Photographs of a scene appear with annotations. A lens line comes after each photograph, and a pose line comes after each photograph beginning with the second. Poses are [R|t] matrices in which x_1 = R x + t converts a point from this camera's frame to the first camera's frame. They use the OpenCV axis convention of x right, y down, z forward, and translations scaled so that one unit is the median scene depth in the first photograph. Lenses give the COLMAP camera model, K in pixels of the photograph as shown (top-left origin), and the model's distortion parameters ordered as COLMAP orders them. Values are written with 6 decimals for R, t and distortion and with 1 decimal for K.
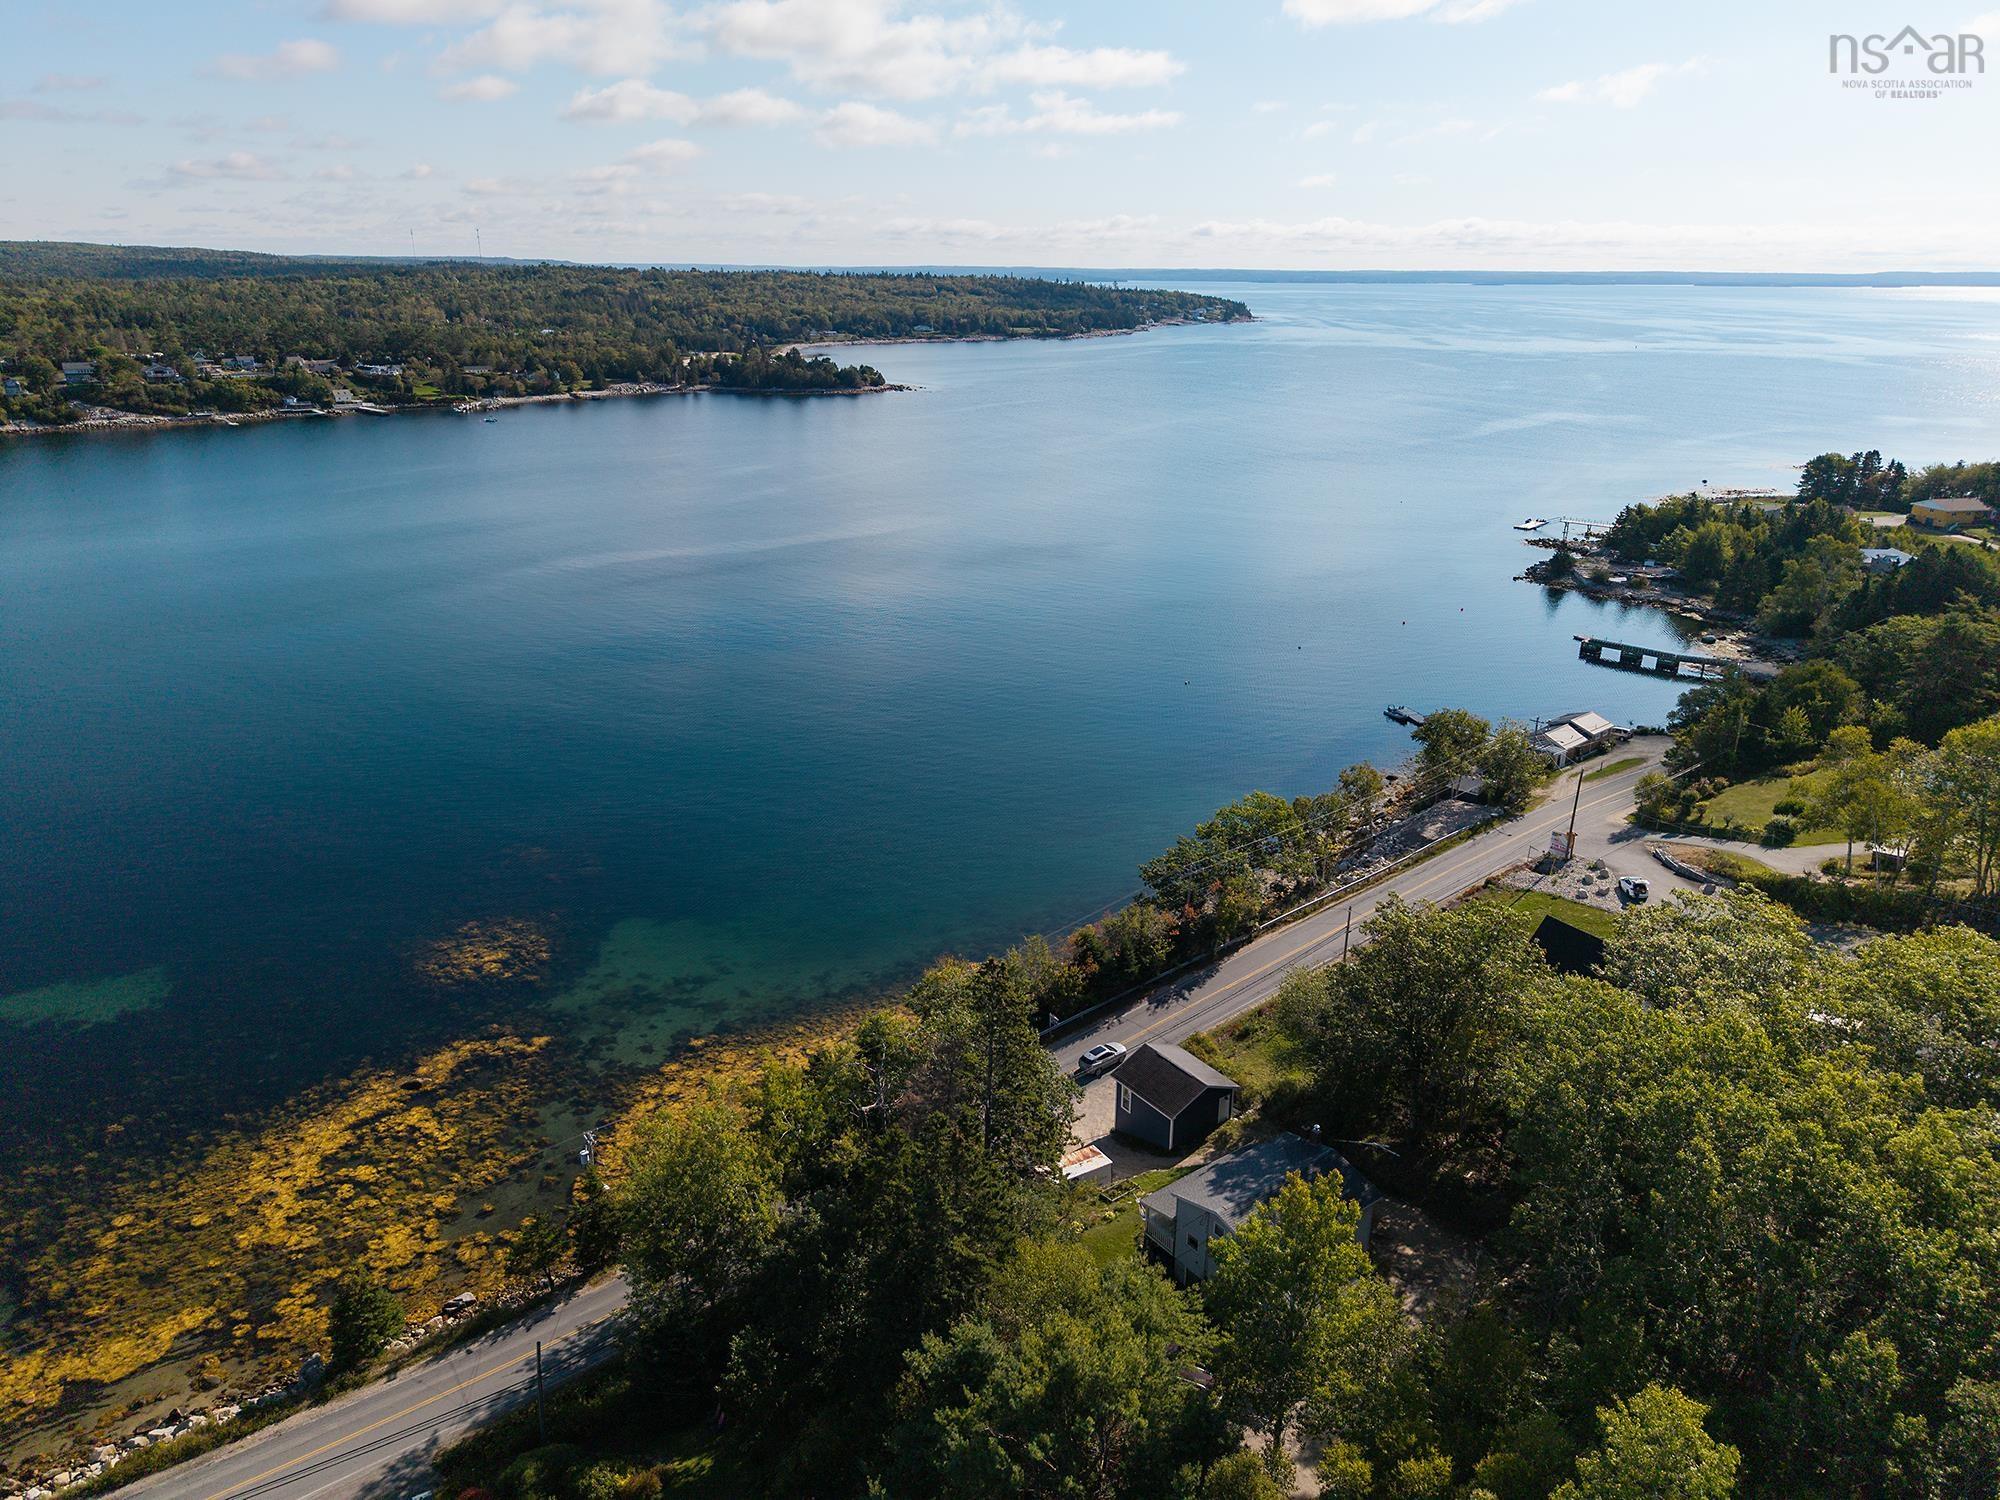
lens RADIAL K [[1337.3, 0, 999.7], [0, 1337.3, 758.5], [0, 0, 1]] dist [0.020878, -0.017209]
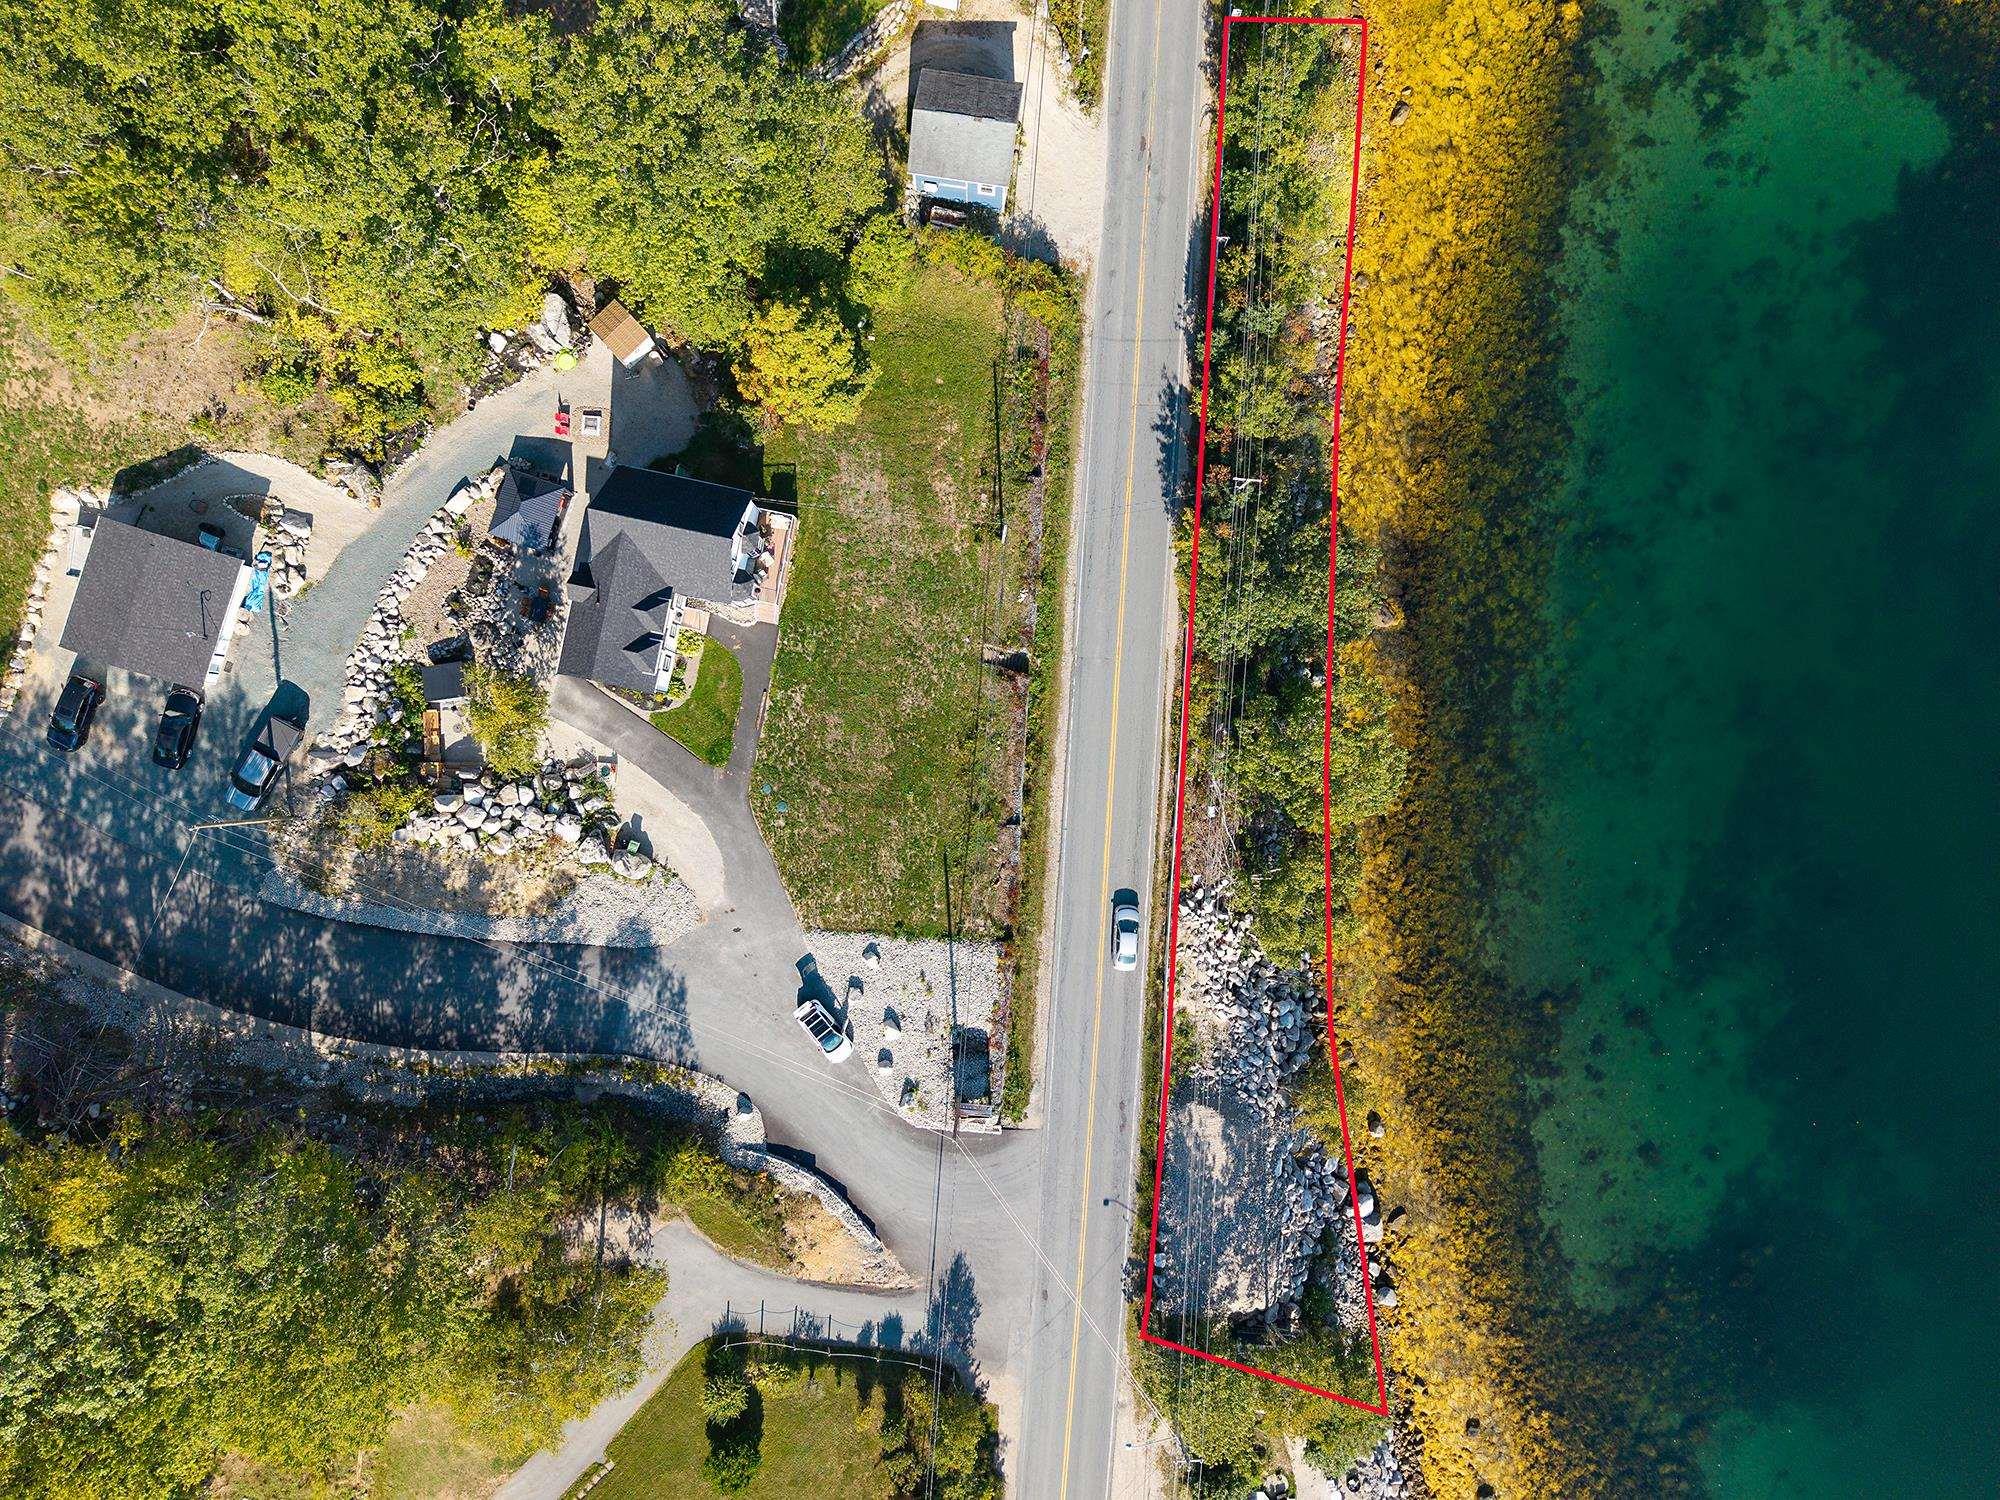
lens RADIAL K [[1337.3, 0, 999.7], [0, 1337.3, 758.5], [0, 0, 1]] dist [0.020878, -0.017209]
pose [[-0.686930, 0.726256, -0.026062, 0.071771], [-0.269325, -0.221105, 0.937324, -0.111749], [0.674975, 0.650895, 0.347482, 0.160131]]
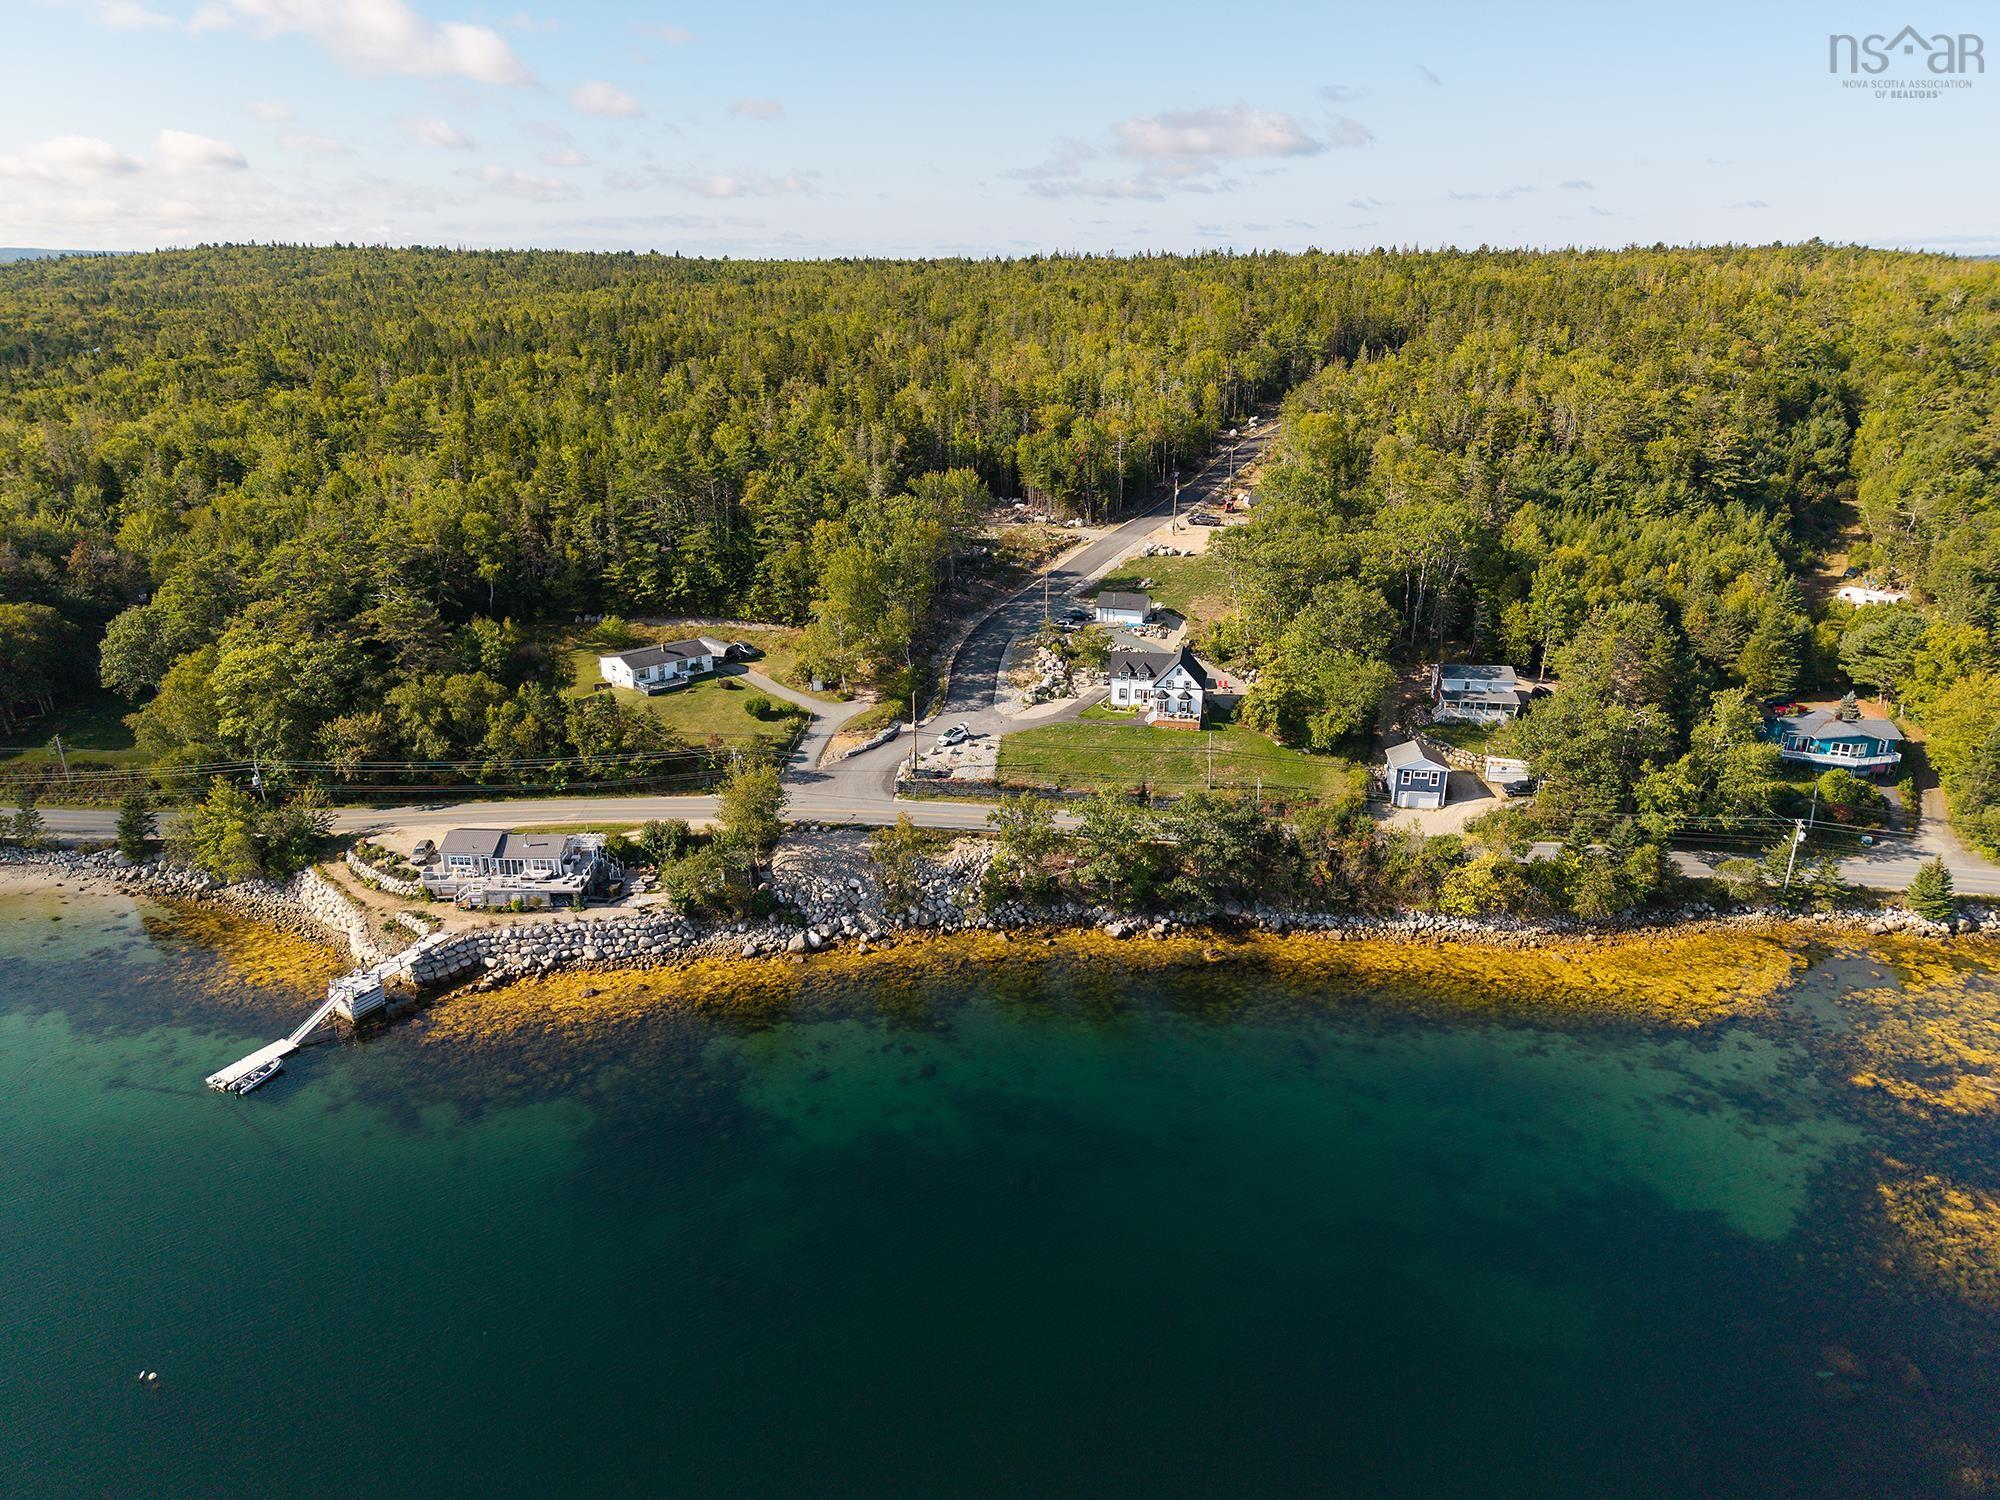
lens RADIAL K [[1334.4, 0, 1000.2], [0, 1334.4, 759.5], [0, 0, 1]] dist [0.040097, -0.046997]
pose [[-0.738859, -0.238495, 0.630244, -0.089995], [0.224348, 0.794858, 0.563798, -0.137055], [-0.635418, 0.557961, -0.533782, 0.367713]]
